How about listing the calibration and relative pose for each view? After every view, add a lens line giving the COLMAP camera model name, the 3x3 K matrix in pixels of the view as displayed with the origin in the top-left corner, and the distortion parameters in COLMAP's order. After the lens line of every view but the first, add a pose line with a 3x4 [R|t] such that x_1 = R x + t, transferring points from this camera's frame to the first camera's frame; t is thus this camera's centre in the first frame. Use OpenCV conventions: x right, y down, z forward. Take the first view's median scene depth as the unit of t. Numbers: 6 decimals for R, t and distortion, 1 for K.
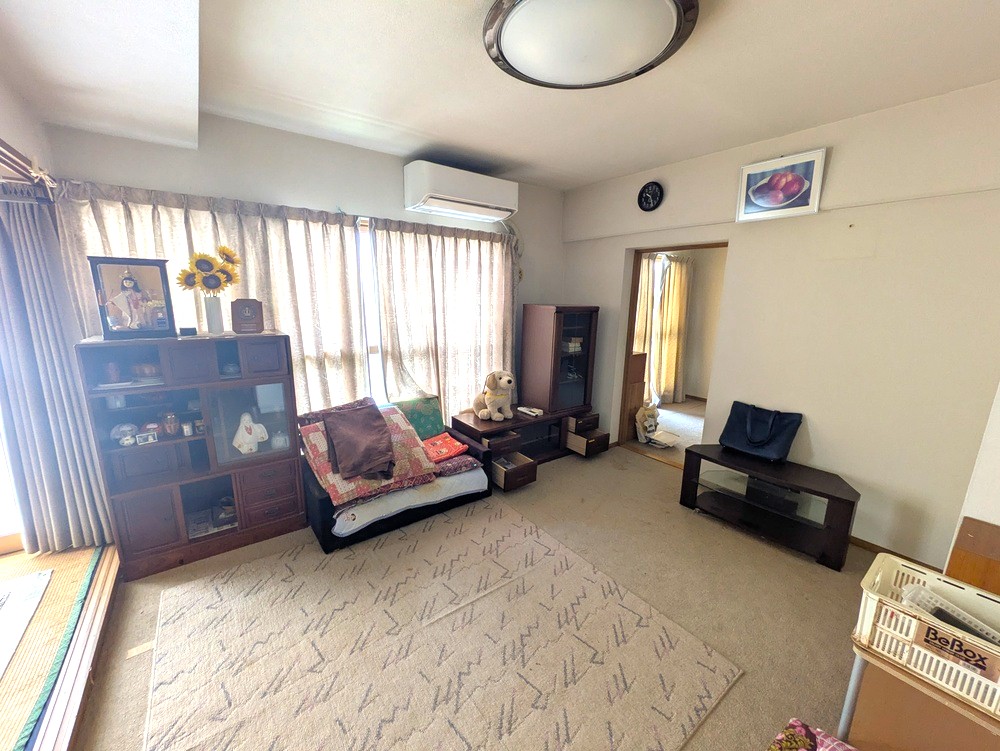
lens RADIAL K [[395.9, 0, 501.9], [0, 395.9, 374.8], [0, 0, 1]] dist [0.003965, 0.000013]
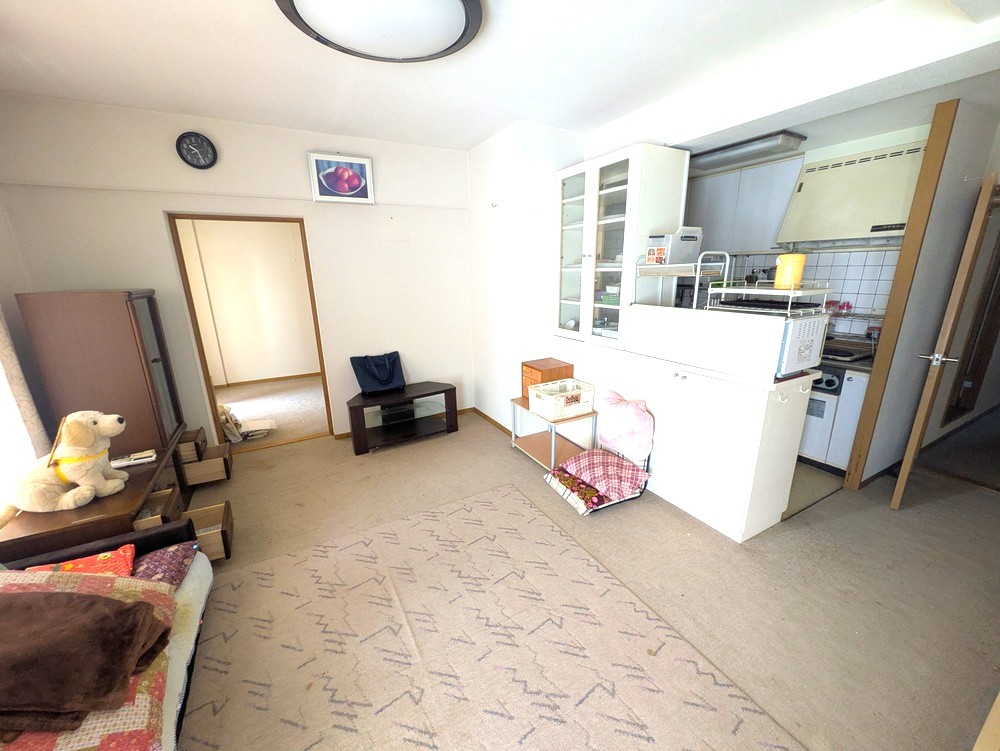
lens RADIAL K [[395.9, 0, 498.1], [0, 395.9, 375.6], [0, 0, 1]] dist [0.003965, 0.000013]
pose [[0.151096, -0.279310, 0.948238, -0.601392], [0.225650, 0.943671, 0.242008, -0.086467], [-0.962420, 0.177404, 0.205611, 0.410532]]
